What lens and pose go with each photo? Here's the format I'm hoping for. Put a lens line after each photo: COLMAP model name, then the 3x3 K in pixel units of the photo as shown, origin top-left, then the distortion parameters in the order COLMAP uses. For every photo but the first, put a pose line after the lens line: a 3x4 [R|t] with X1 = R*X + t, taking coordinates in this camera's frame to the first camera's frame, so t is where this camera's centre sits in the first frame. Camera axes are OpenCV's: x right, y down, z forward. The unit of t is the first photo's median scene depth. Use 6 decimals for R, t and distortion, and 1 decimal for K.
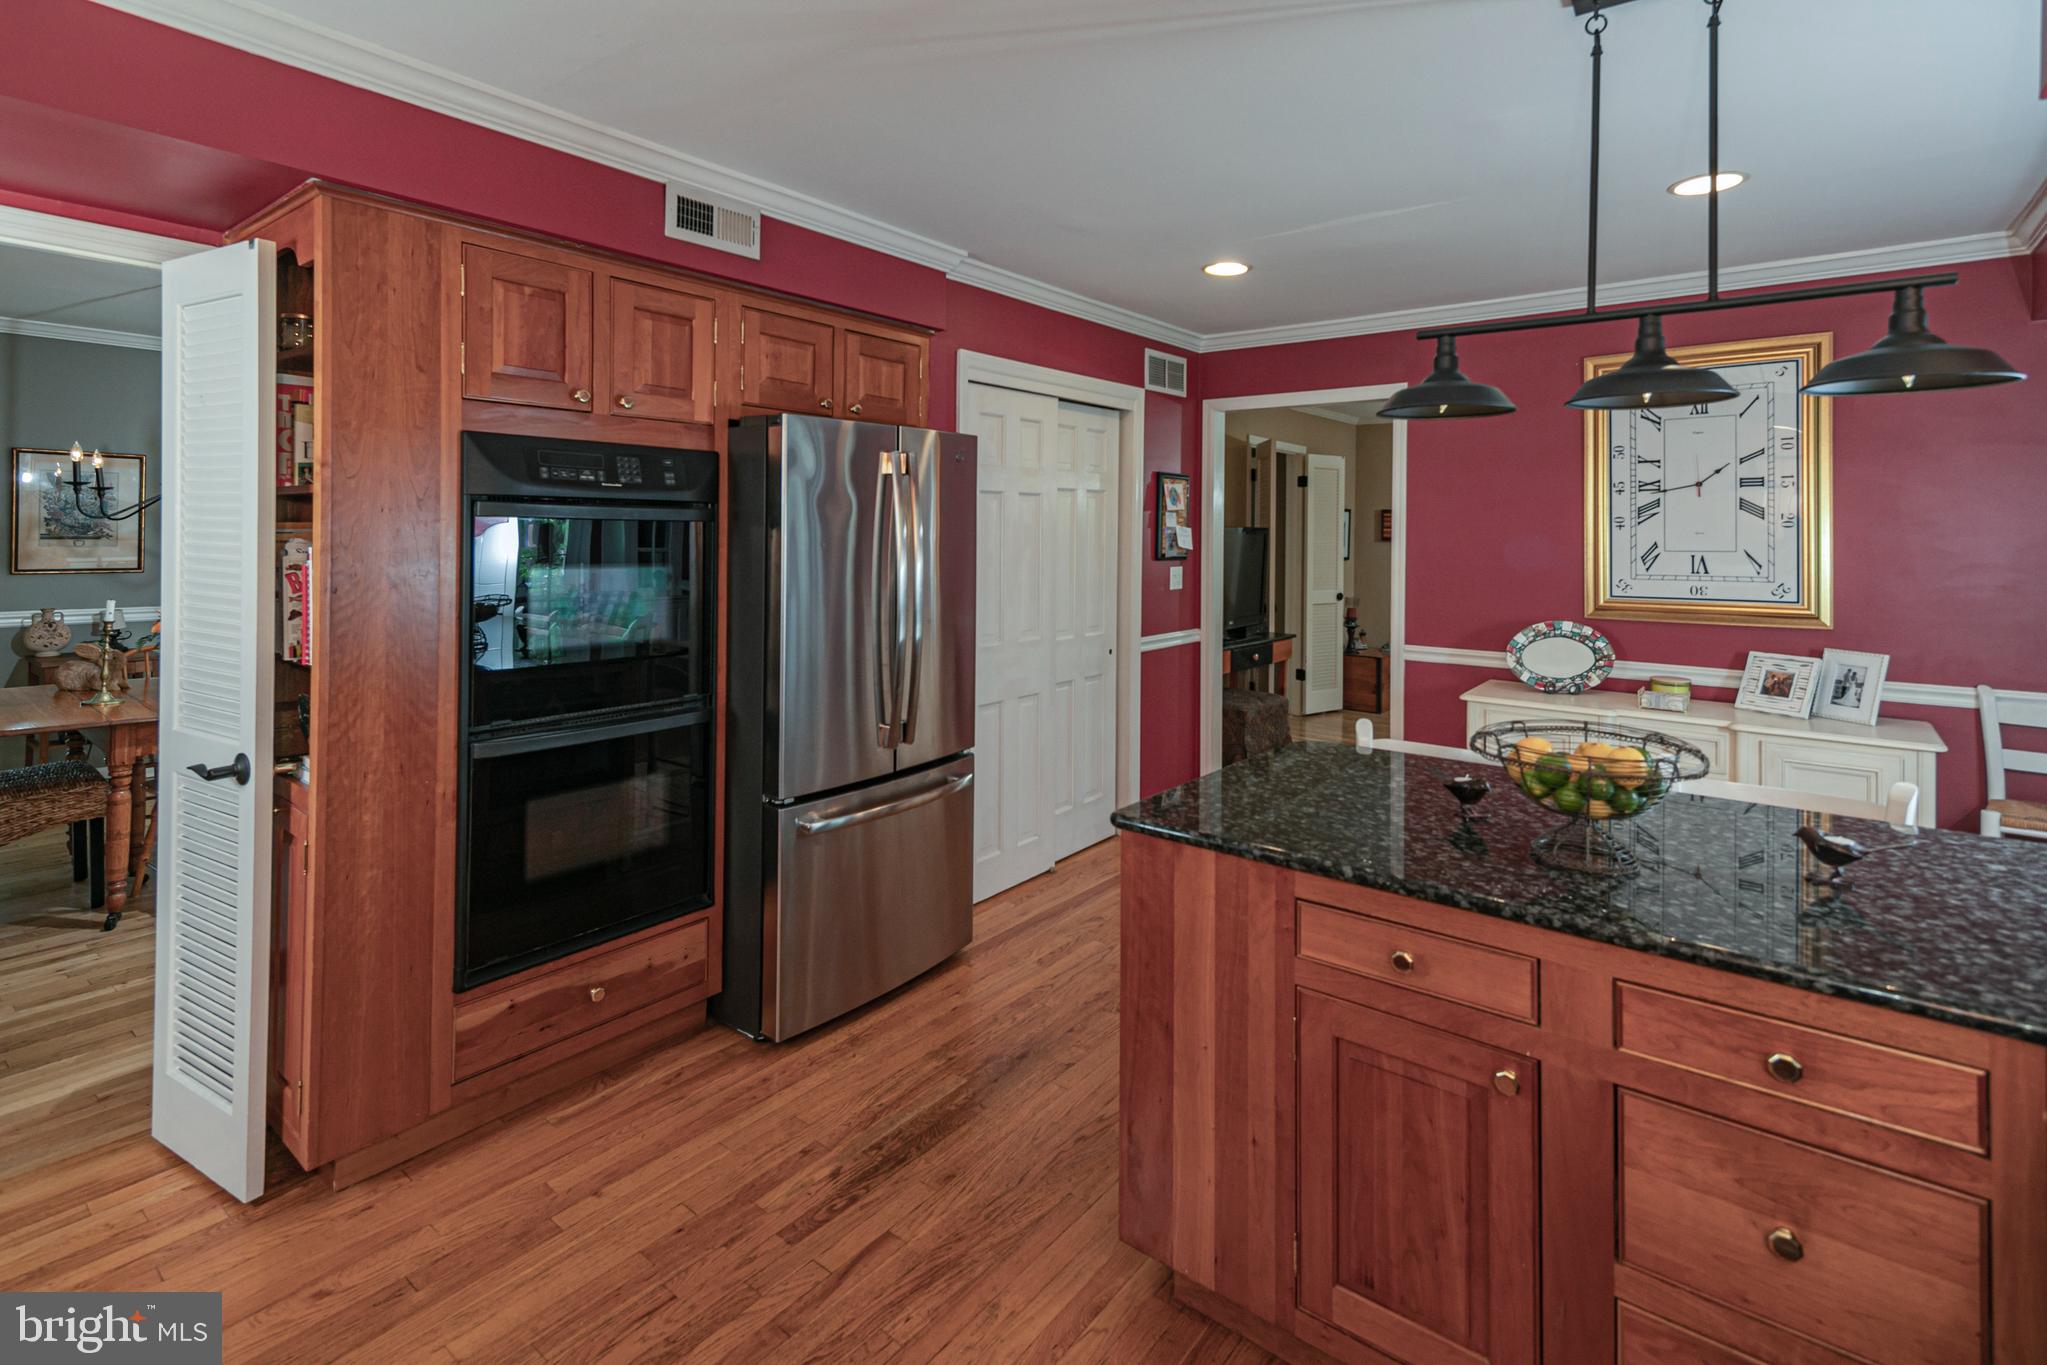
lens RADIAL K [[983.1, 0, 1032.2], [0, 983.1, 551.5], [0, 0, 1]] dist [0.029149, -0.007793]
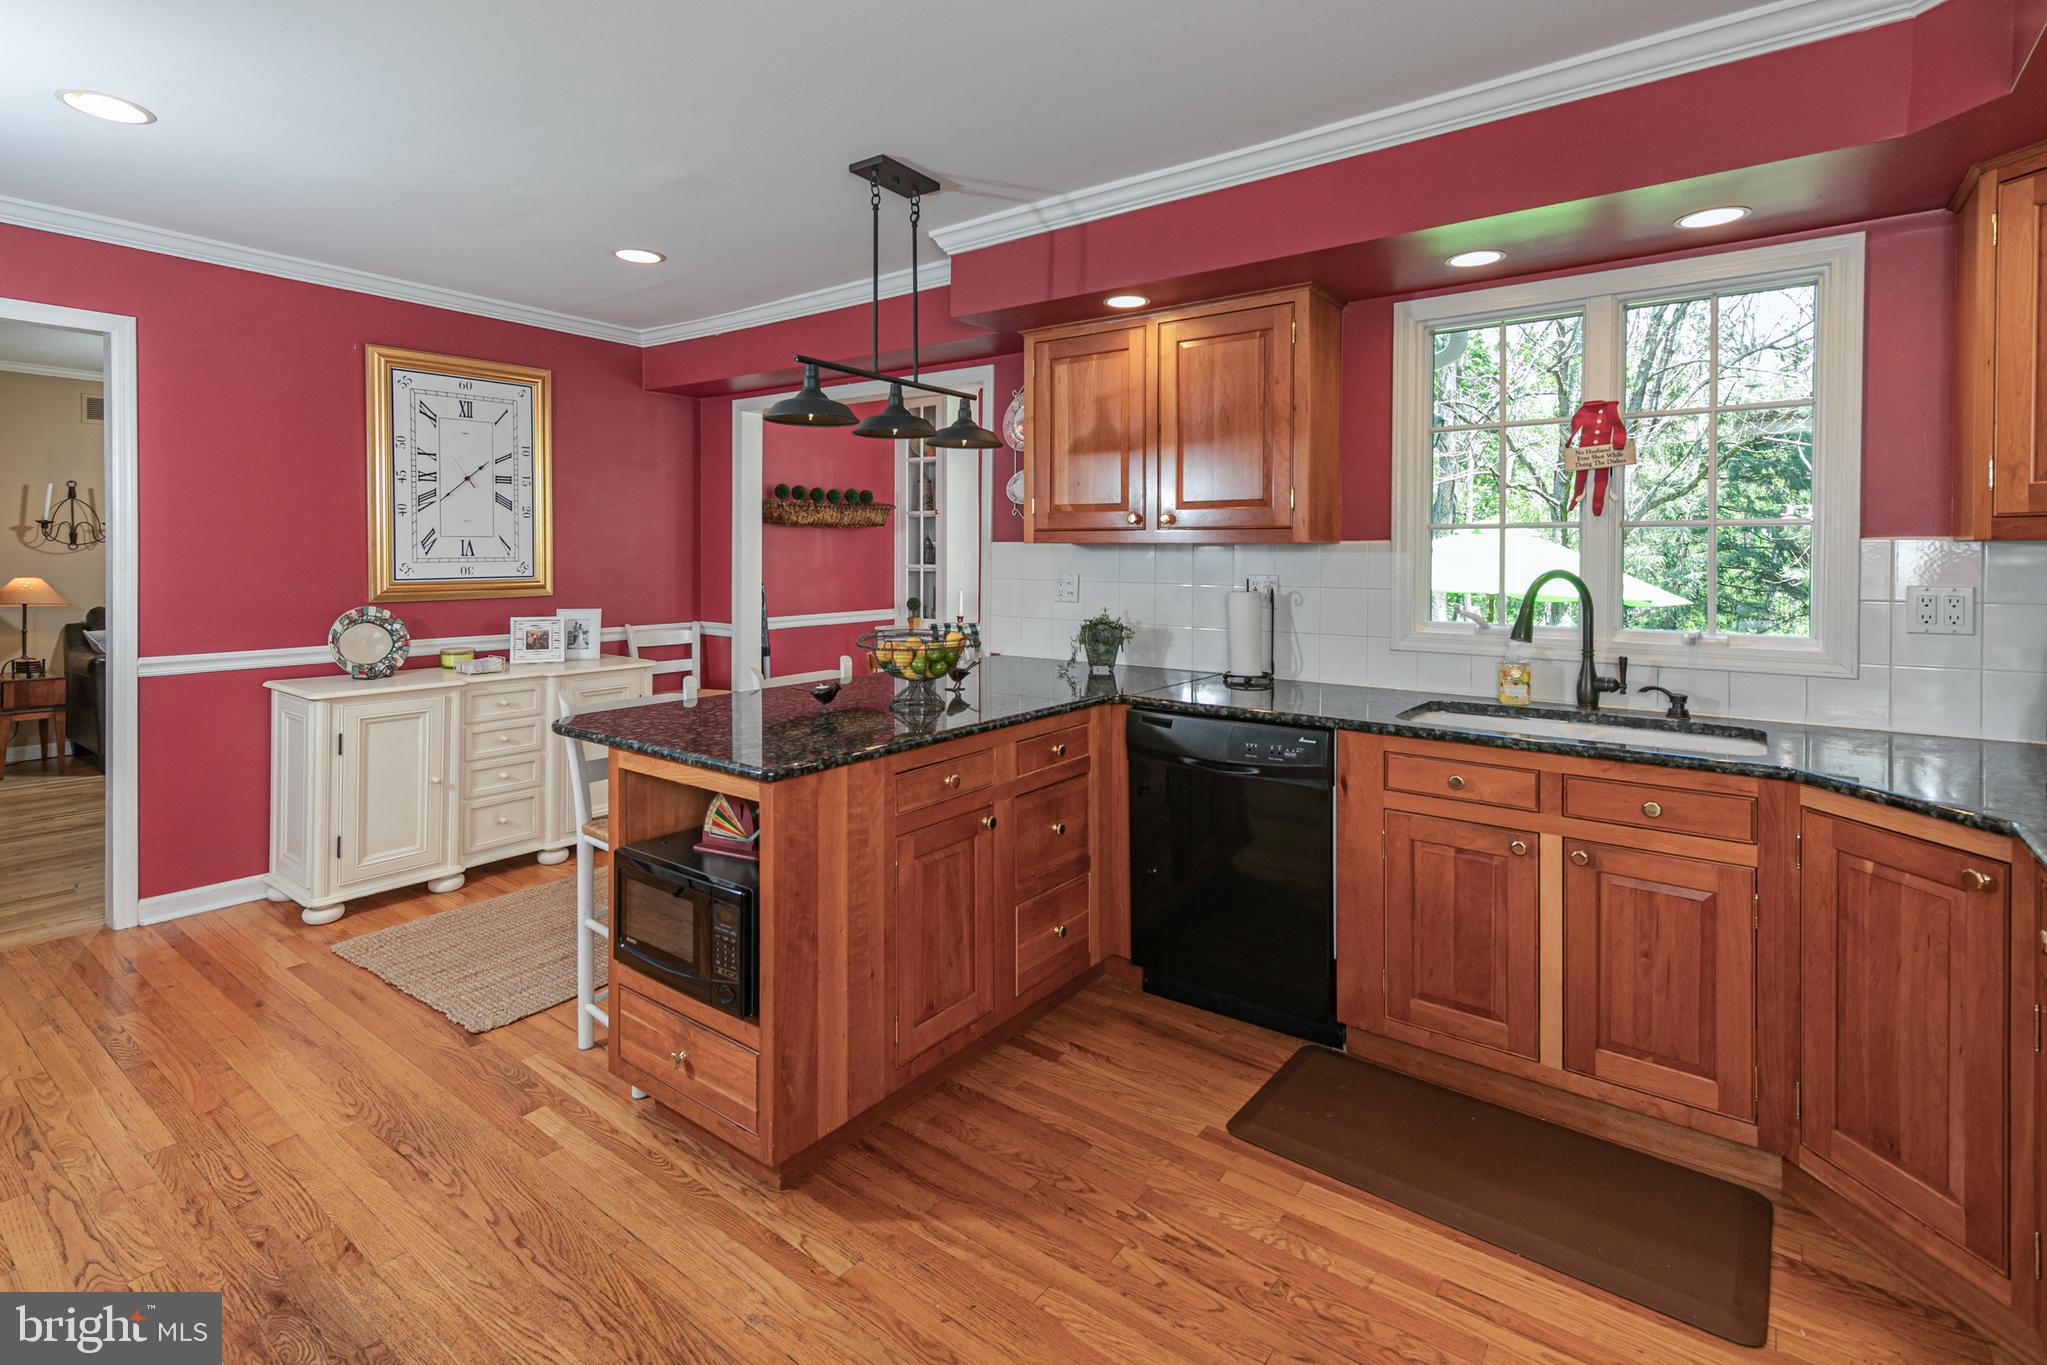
lens RADIAL K [[983.1, 0, 1011.4], [0, 983.1, 586.6], [0, 0, 1]] dist [0.029149, -0.007793]
pose [[-0.013668, -0.045594, 0.998867, -0.492454], [0.009114, 0.998913, 0.045721, 0.011079], [-0.999865, 0.009728, -0.013237, 0.382094]]
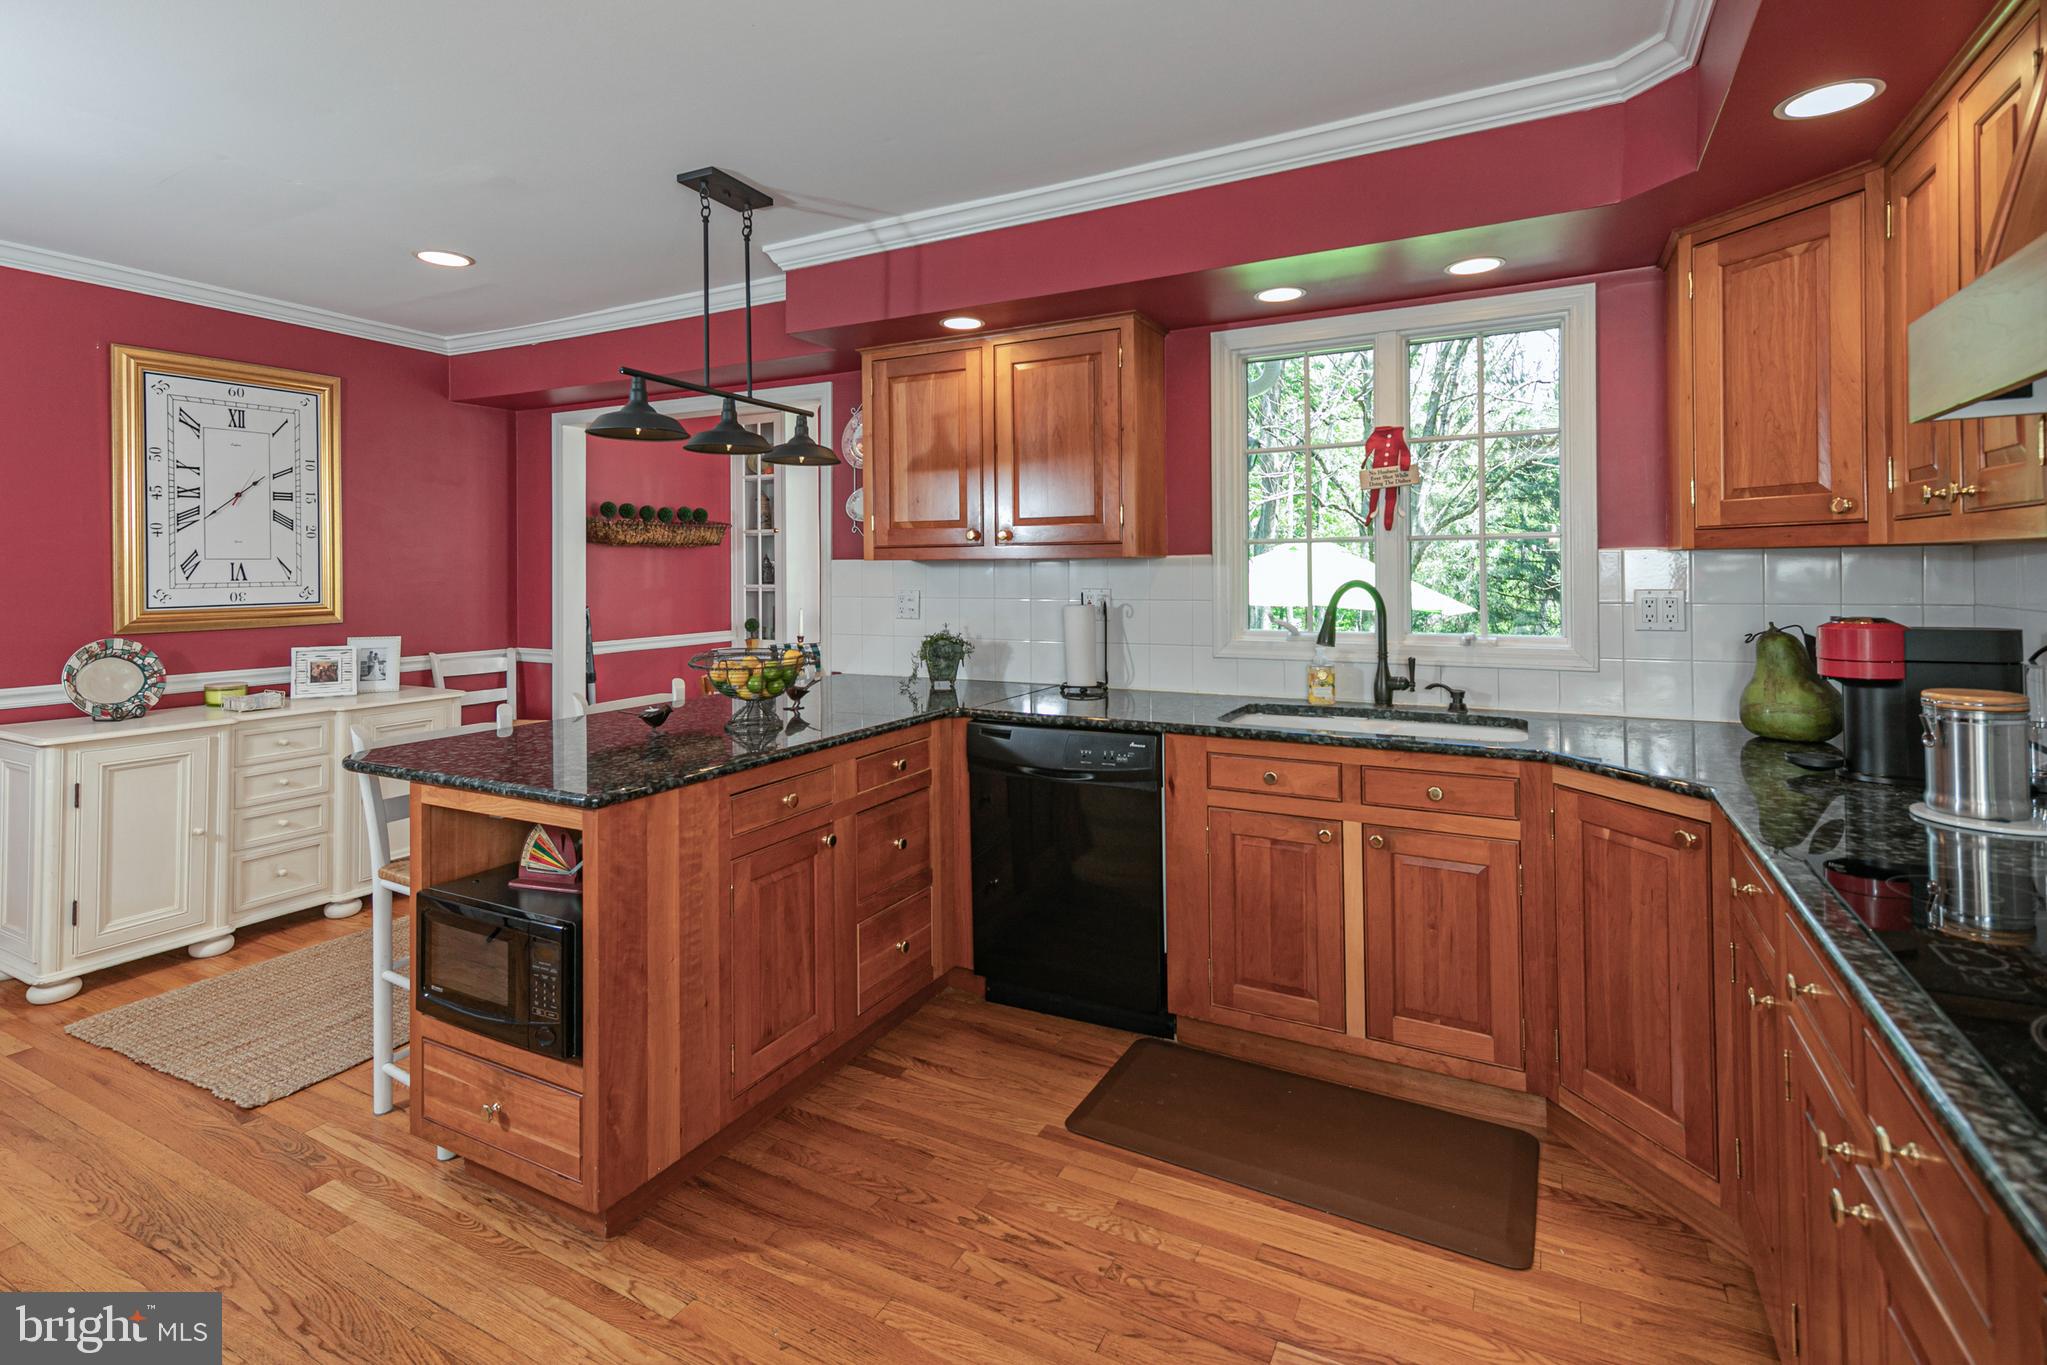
lens RADIAL K [[983.1, 0, 1012.0], [0, 983.1, 581.9], [0, 0, 1]] dist [0.029149, -0.007793]
pose [[-0.171592, -0.020977, 0.984945, -0.500044], [0.017598, 0.999549, 0.024354, 0.012701], [-0.985011, 0.021512, -0.171146, 0.379401]]
